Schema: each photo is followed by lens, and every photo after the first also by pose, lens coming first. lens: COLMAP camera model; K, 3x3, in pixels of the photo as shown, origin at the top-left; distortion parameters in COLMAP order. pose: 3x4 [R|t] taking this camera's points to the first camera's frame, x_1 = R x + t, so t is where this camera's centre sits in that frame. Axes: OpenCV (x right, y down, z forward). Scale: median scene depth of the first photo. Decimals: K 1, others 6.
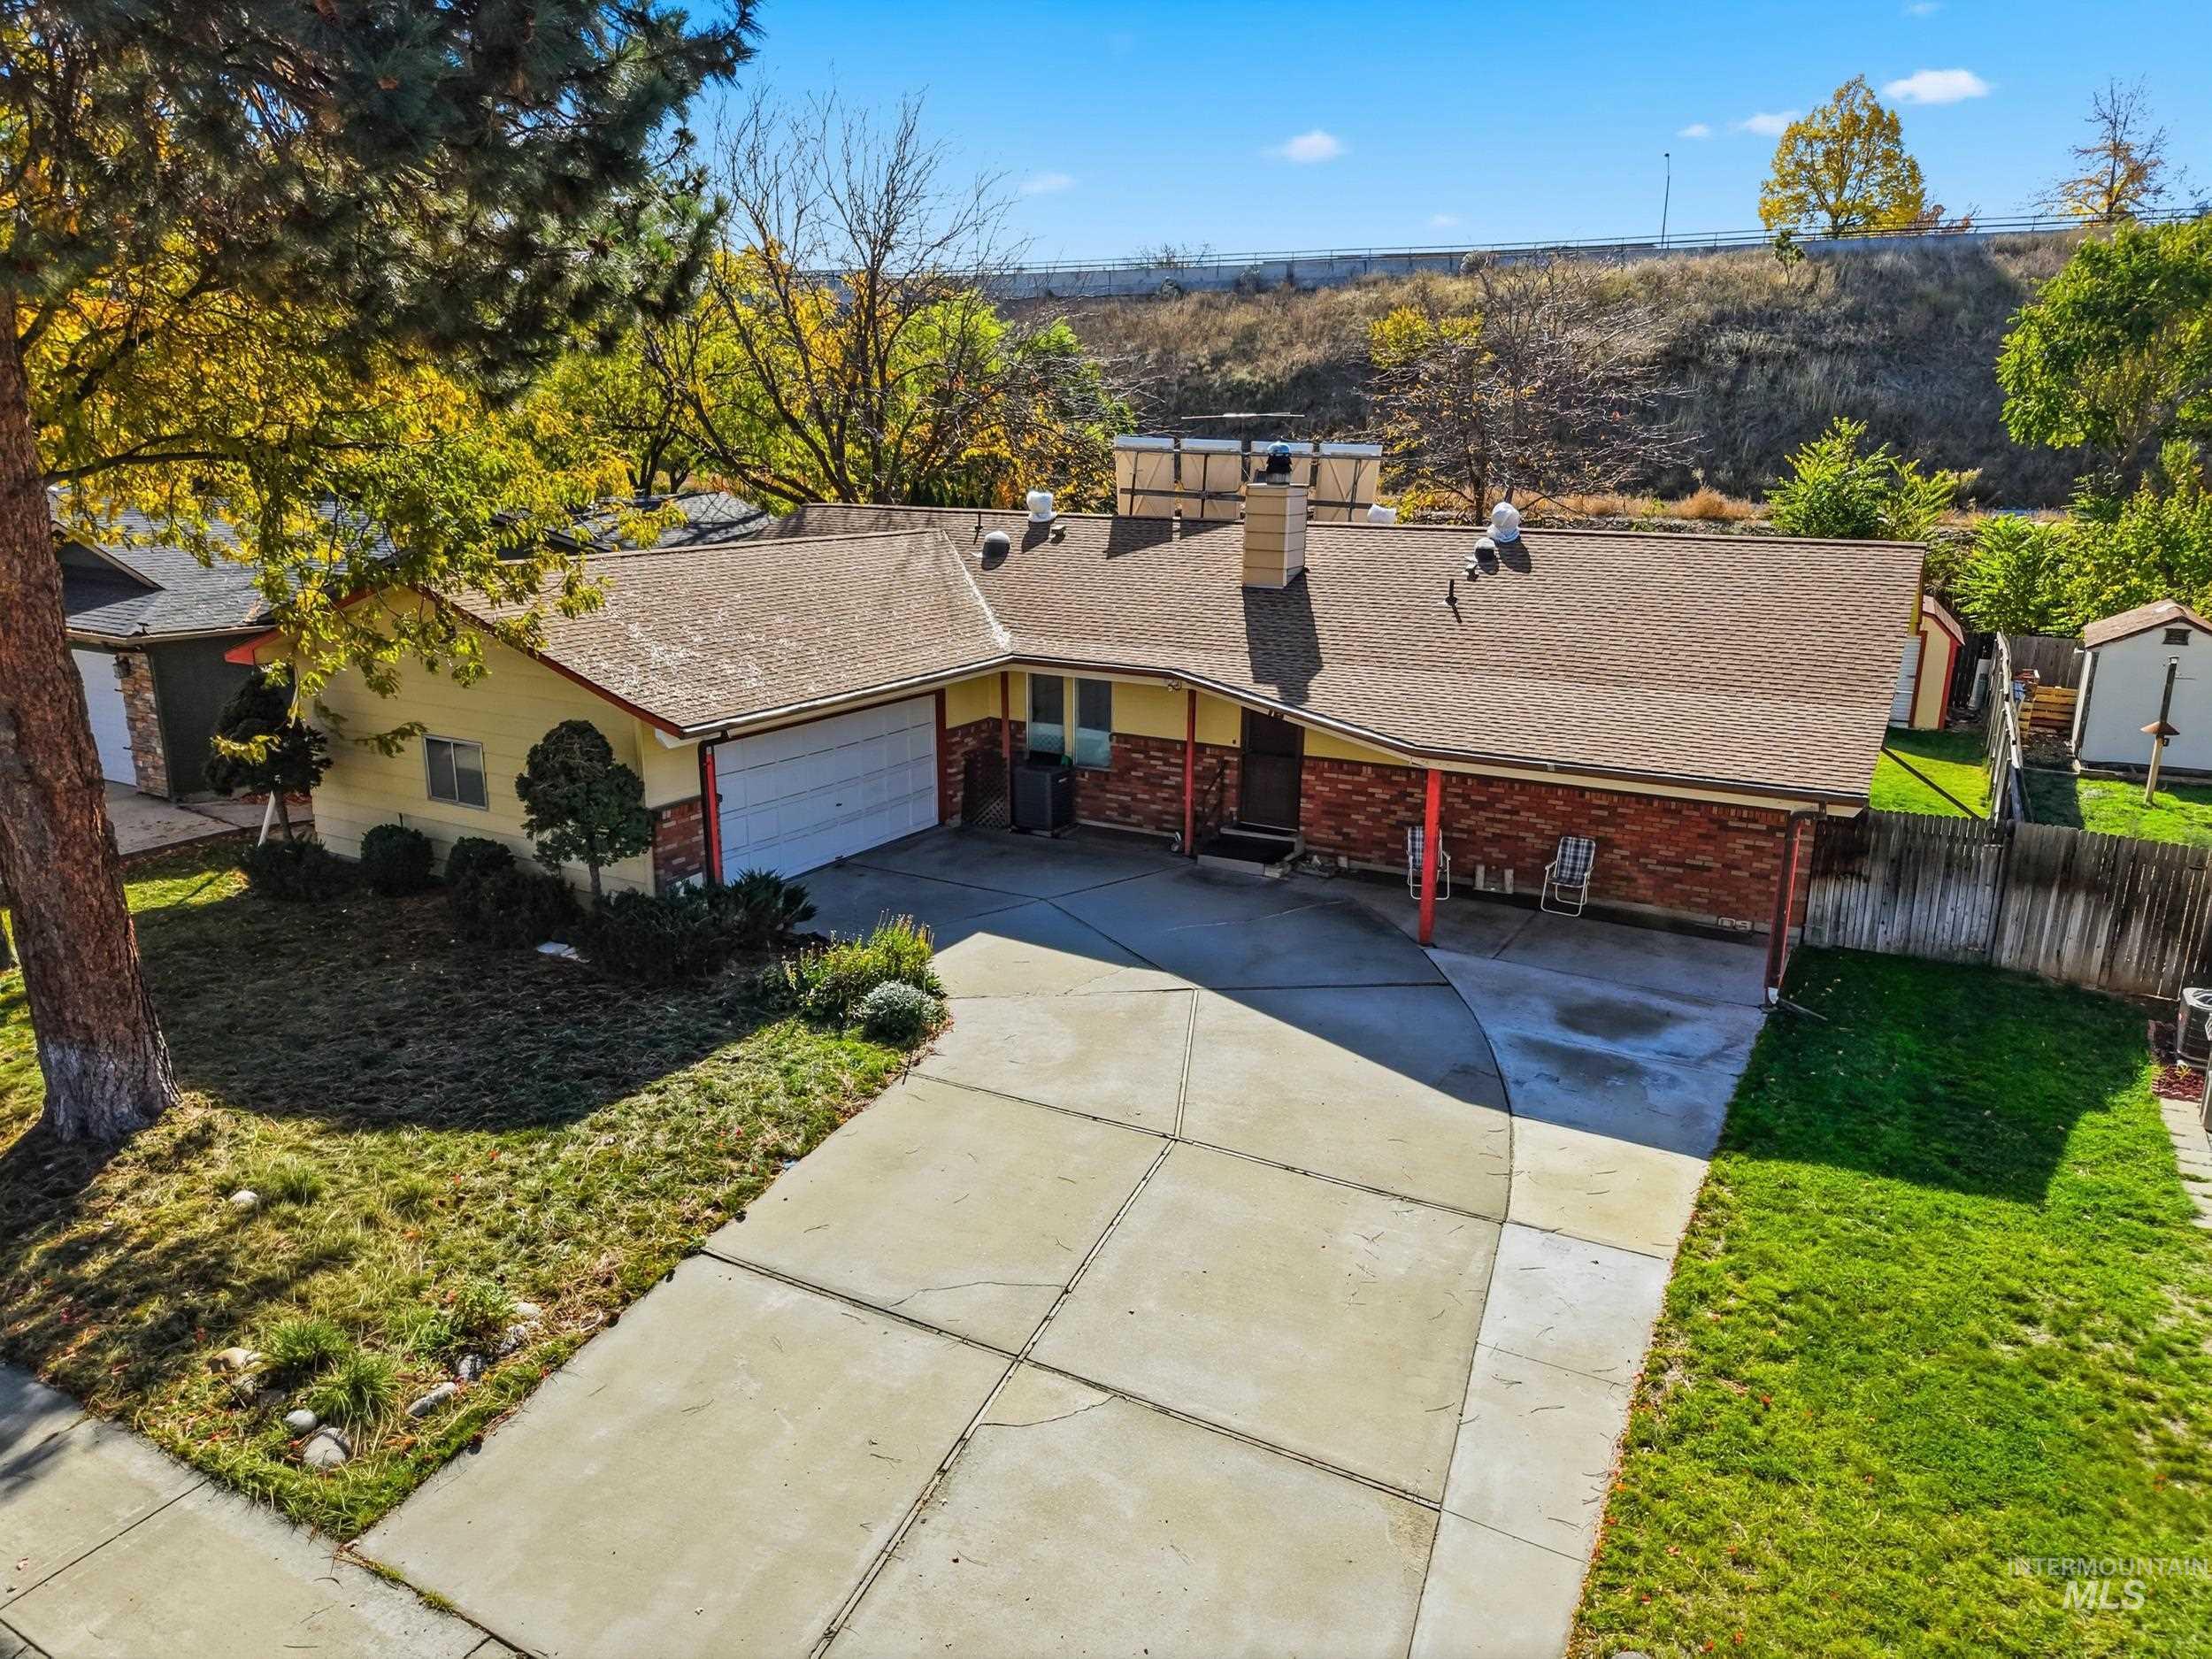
lens RADIAL K [[1495.0, 0, 1106.0], [0, 1495.0, 829.5], [0, 0, 1]] dist [0.031627, -0.035712]
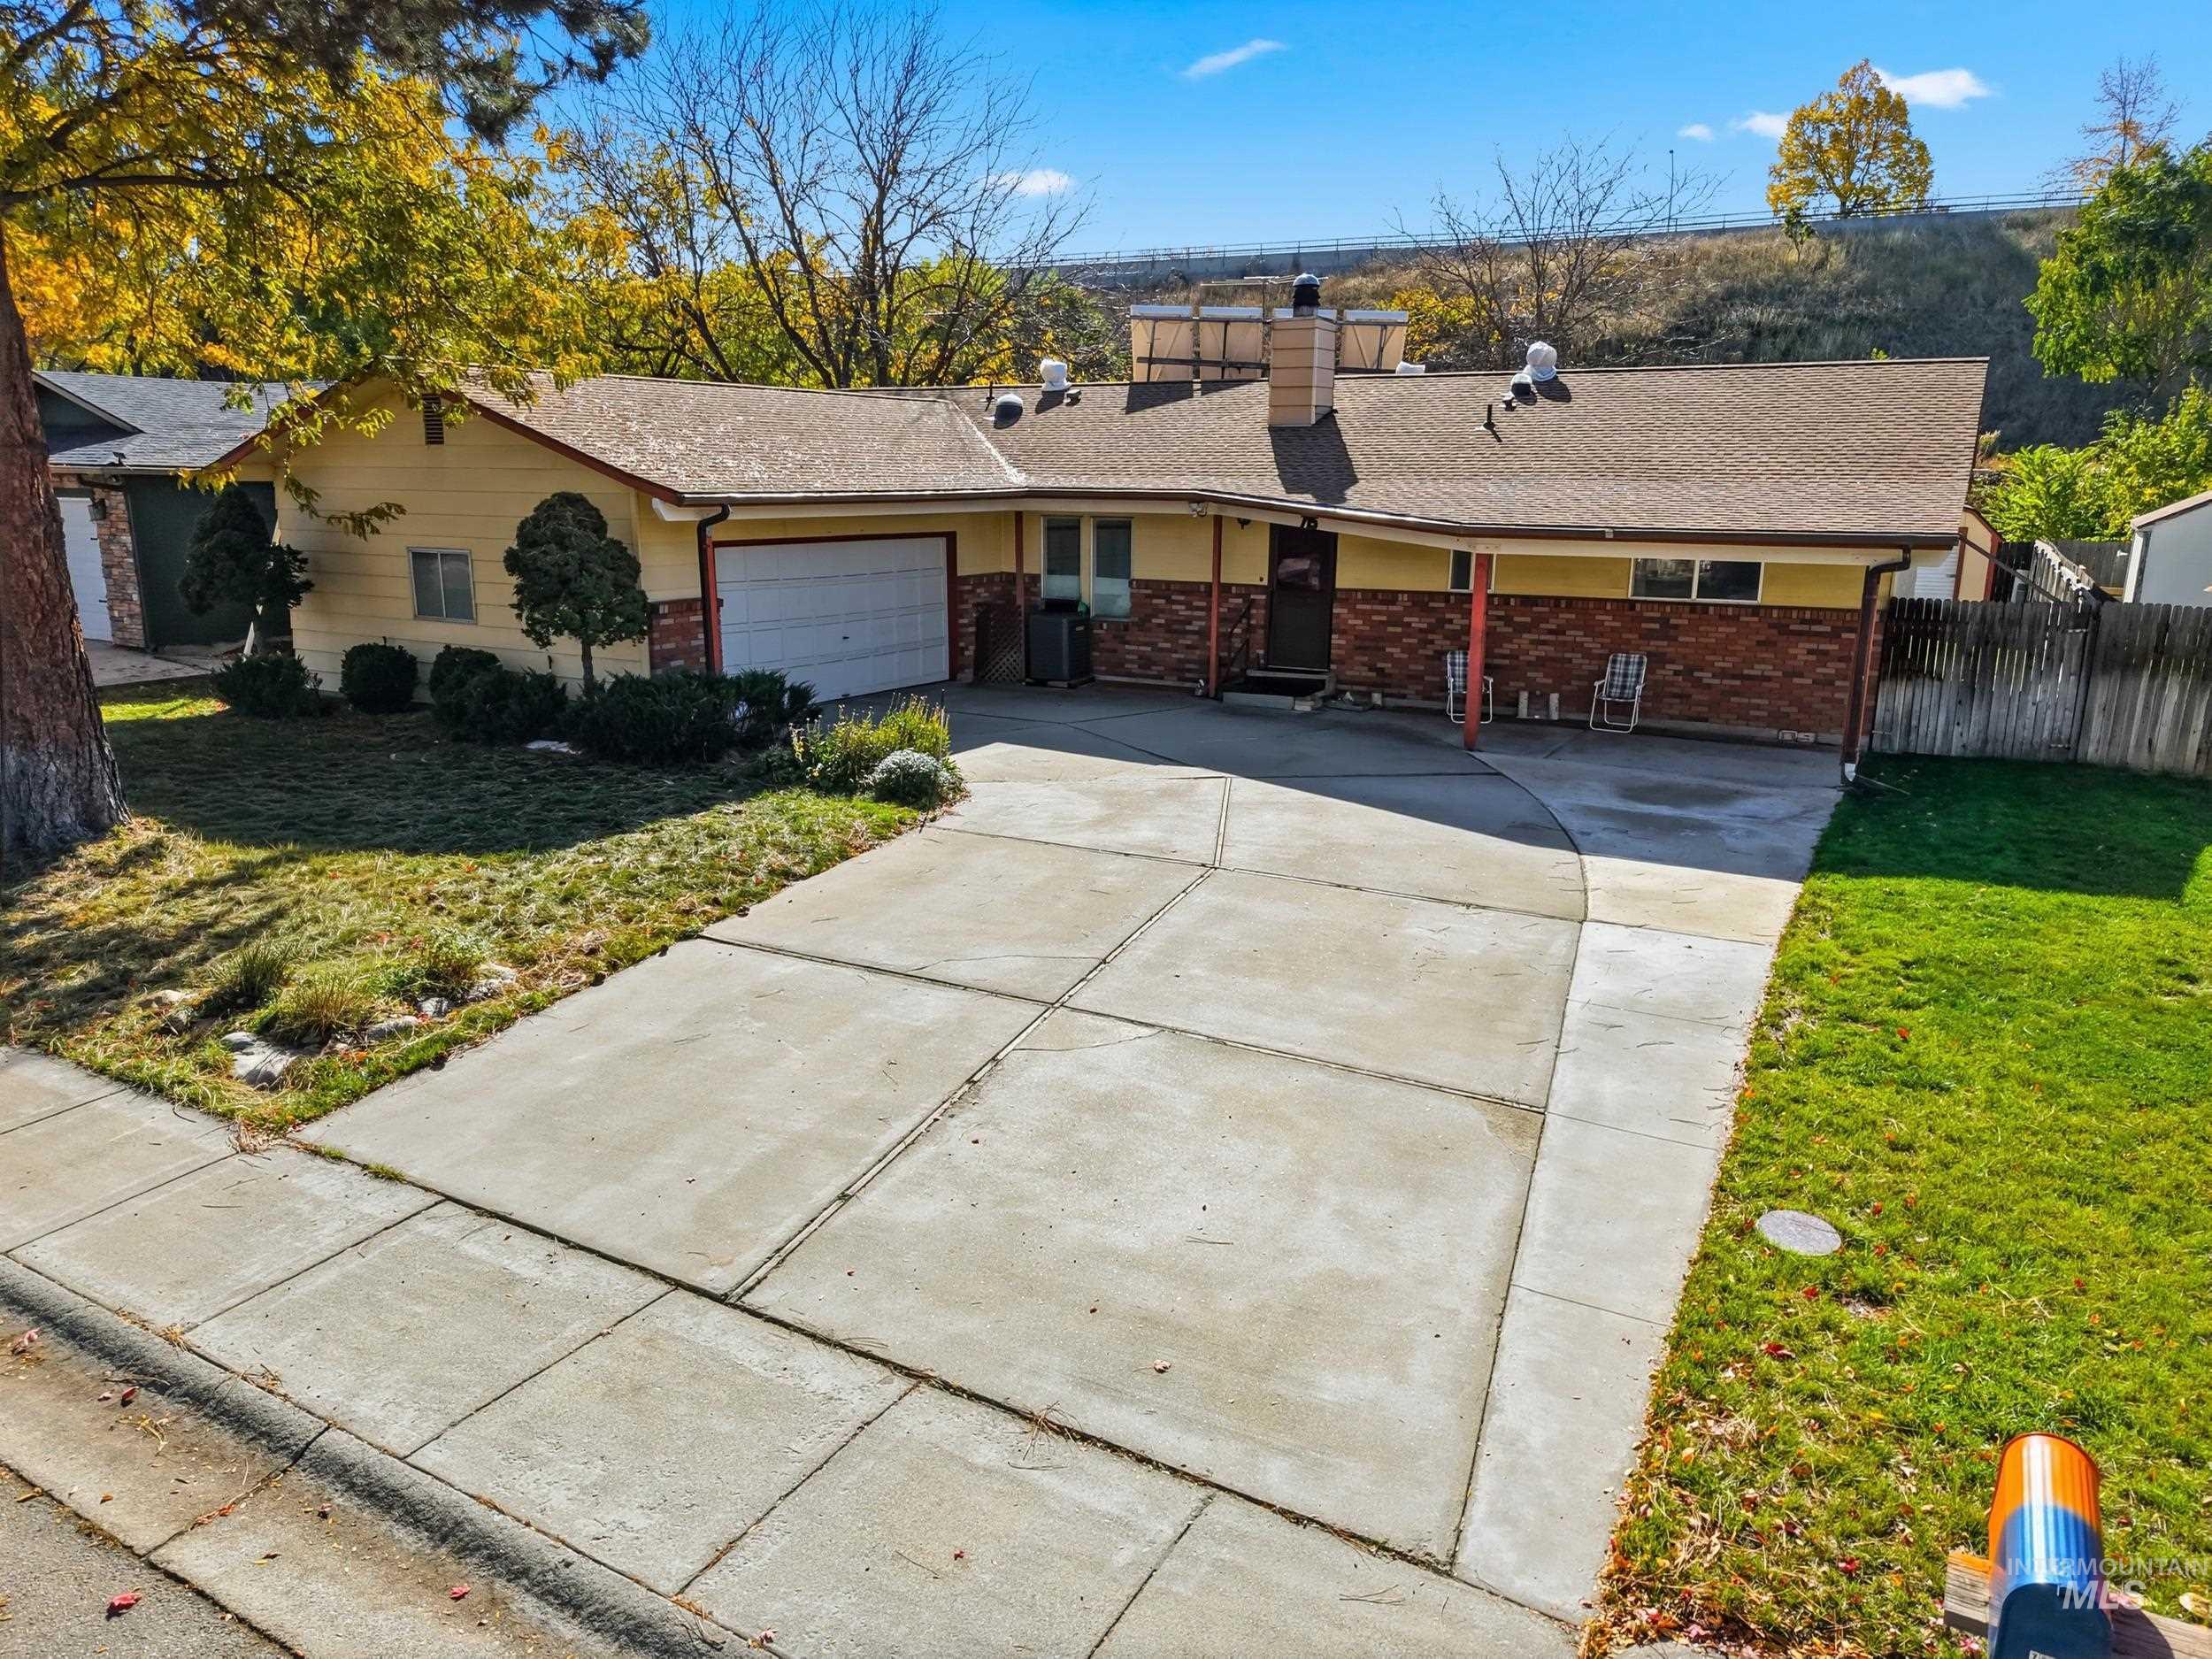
lens RADIAL K [[1492.4, 0, 1106.0], [0, 1492.4, 829.5], [0, 0, 1]] dist [0.030458, -0.030748]
pose [[0.999998, -0.001246, -0.001213, -0.014935], [0.001215, 0.999674, -0.025519, 0.154510], [0.001245, 0.025517, 0.999674, 0.064191]]
